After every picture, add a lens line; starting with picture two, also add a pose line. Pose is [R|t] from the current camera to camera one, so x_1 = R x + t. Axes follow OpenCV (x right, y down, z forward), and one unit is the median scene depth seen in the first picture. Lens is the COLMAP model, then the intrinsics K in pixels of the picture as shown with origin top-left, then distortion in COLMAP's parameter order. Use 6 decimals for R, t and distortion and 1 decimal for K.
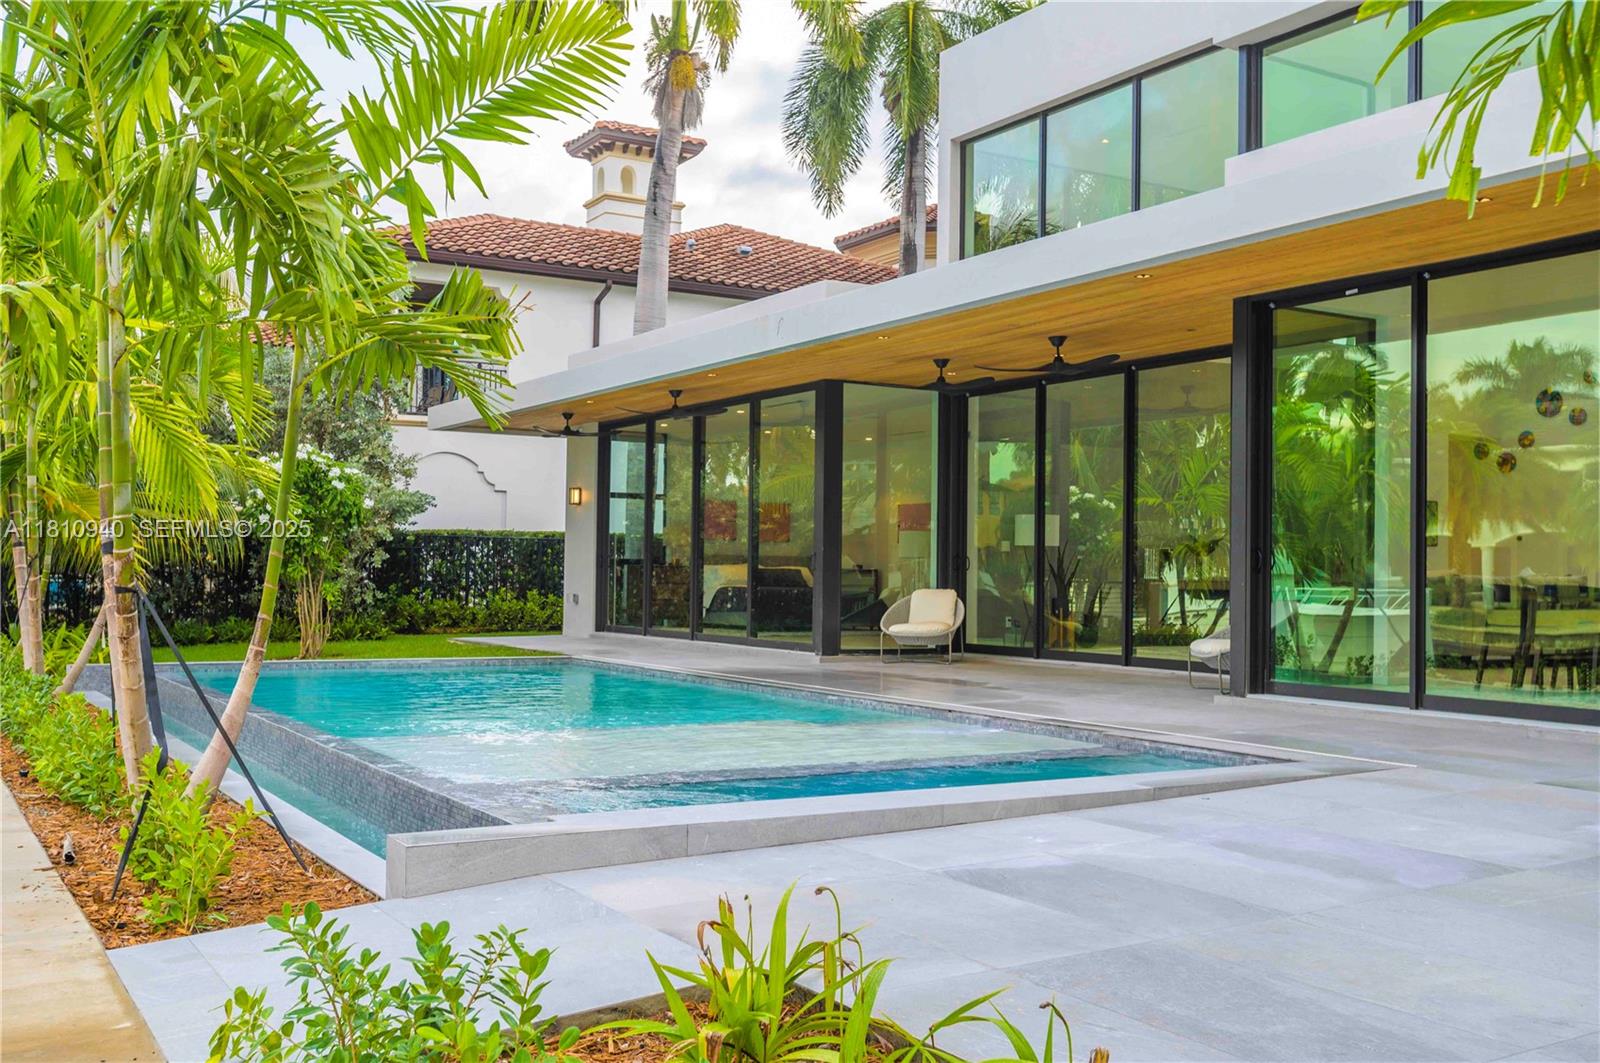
lens RADIAL K [[1559.8, 0, 811.6], [0, 1559.8, 529.0], [0, 0, 1]] dist [0.019233, 0.000000]
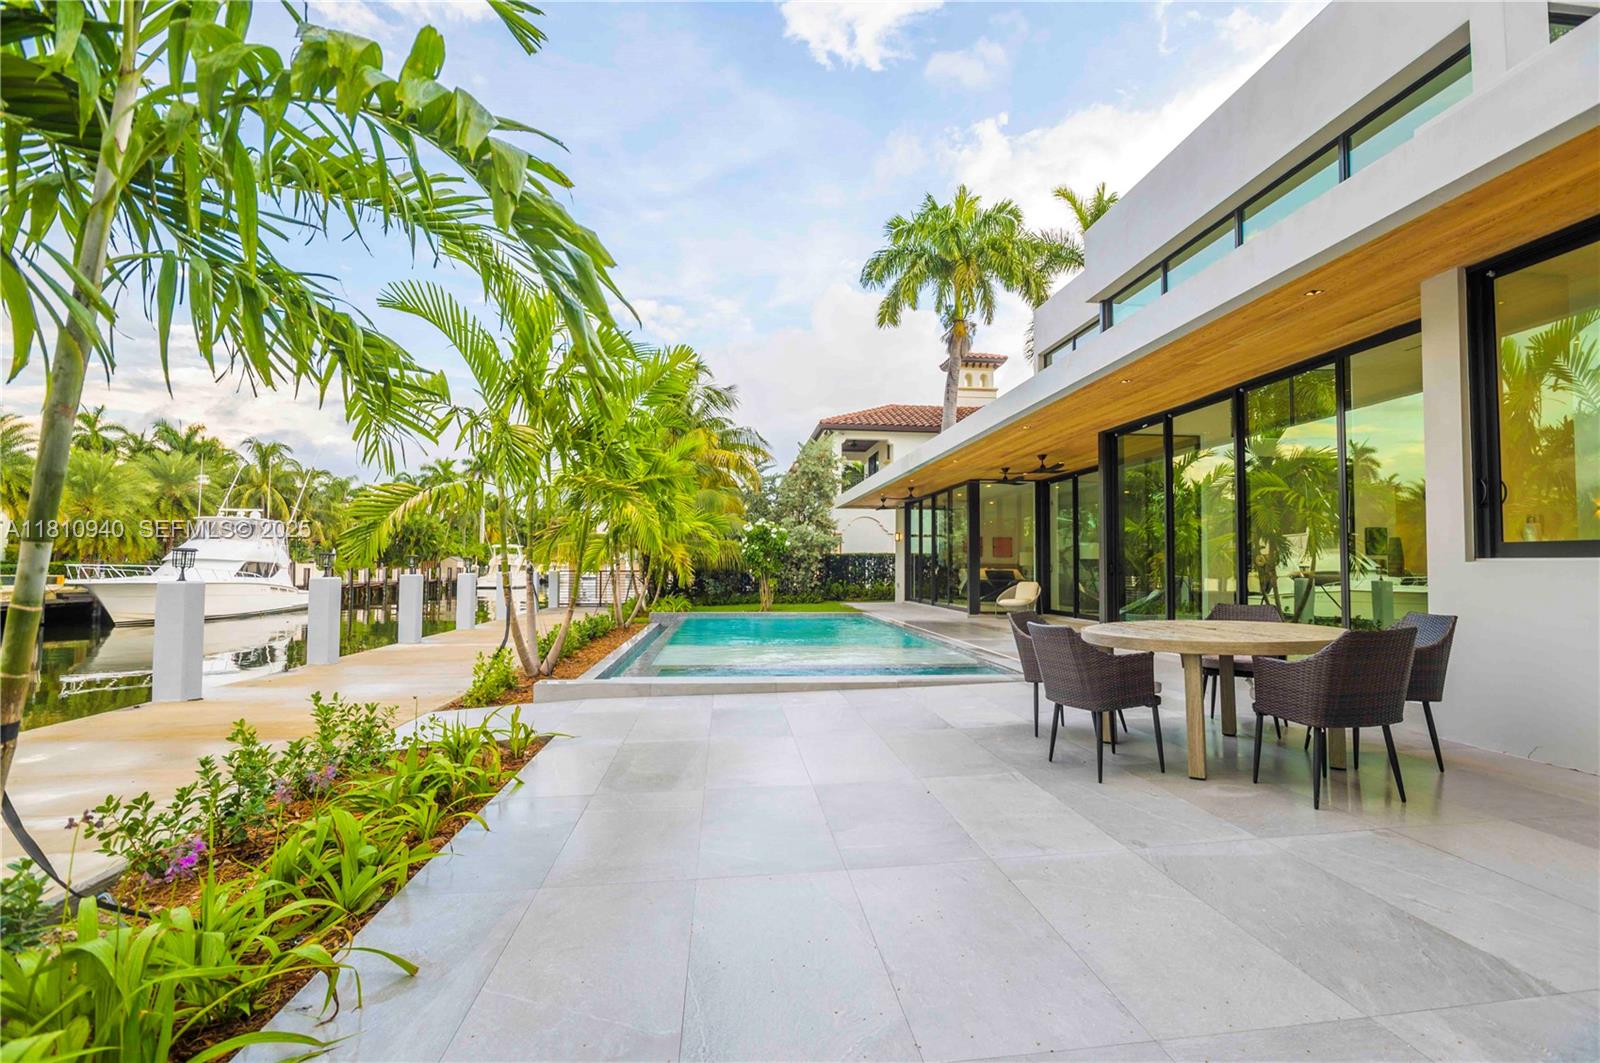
lens RADIAL K [[765.0, 0, 817.4], [0, 765.0, 538.8], [0, 0, 1]] dist [-0.016814, 0.002713]
pose [[0.913269, -0.022701, -0.406723, 0.185709], [0.018279, 0.999724, -0.014755, -0.005373], [0.406946, 0.006041, 0.913432, 0.002599]]
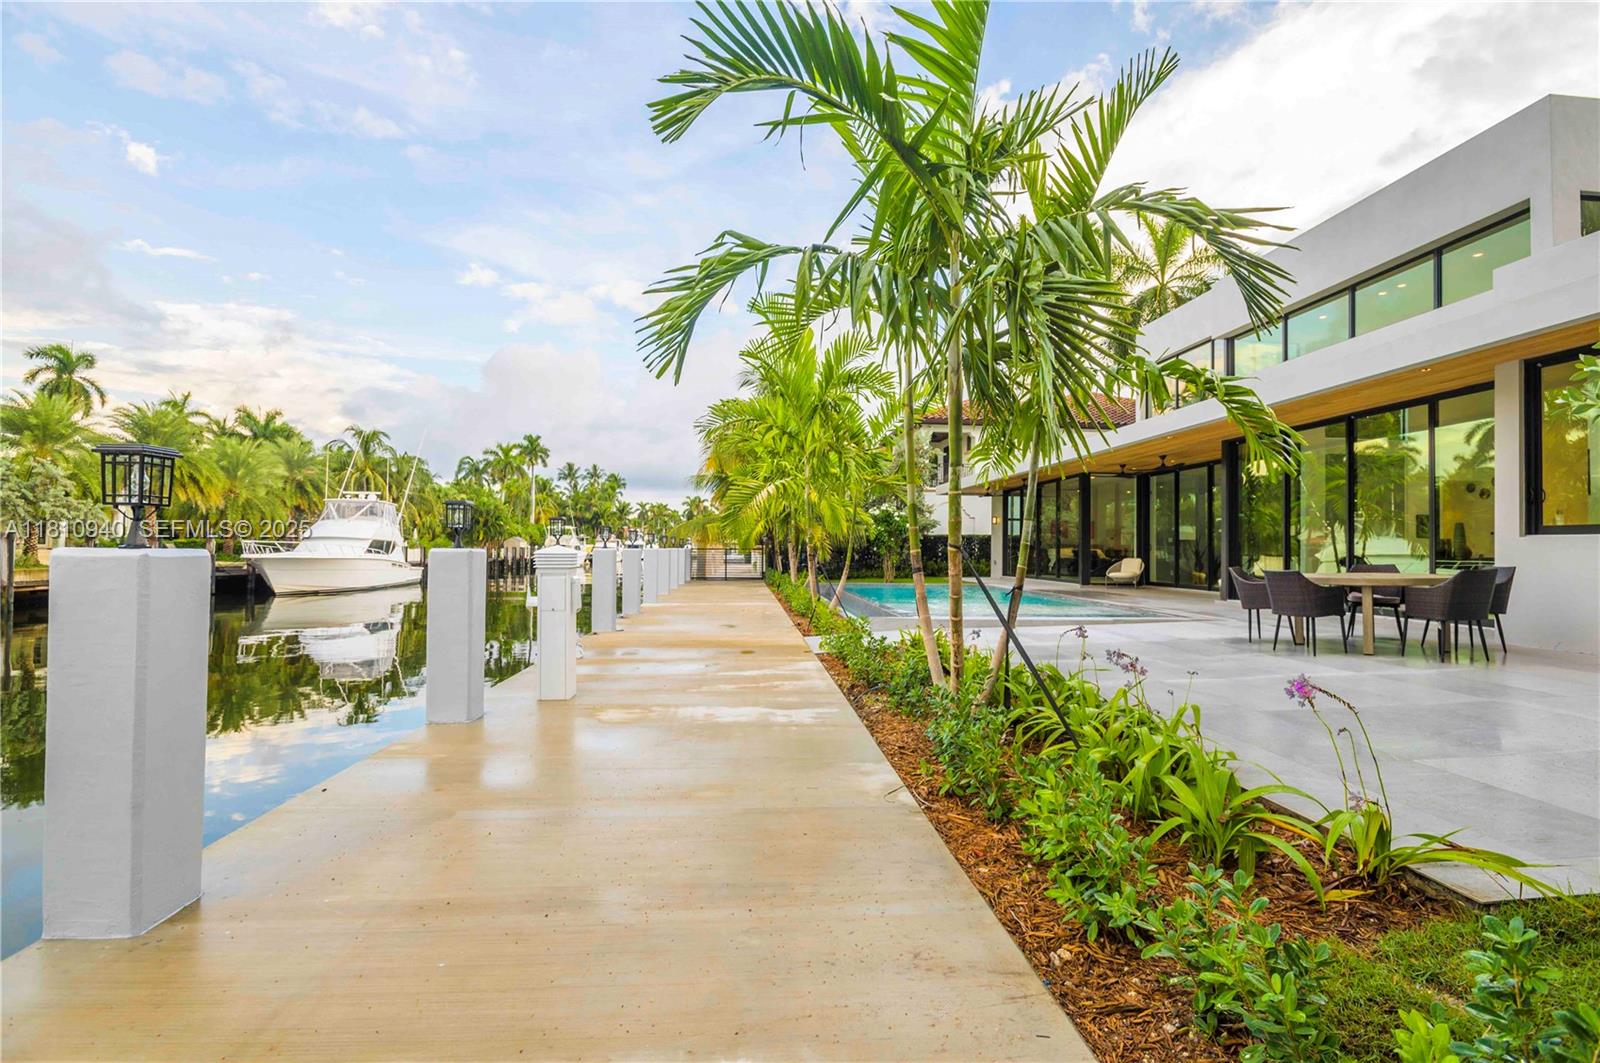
lens RADIAL K [[765.0, 0, 816.0], [0, 765.0, 537.8], [0, 0, 1]] dist [-0.016814, 0.002713]
pose [[0.904340, -0.008892, -0.426720, 0.112103], [0.012552, 0.999905, 0.005764, -0.004433], [0.426628, -0.010569, 0.904365, -0.207596]]
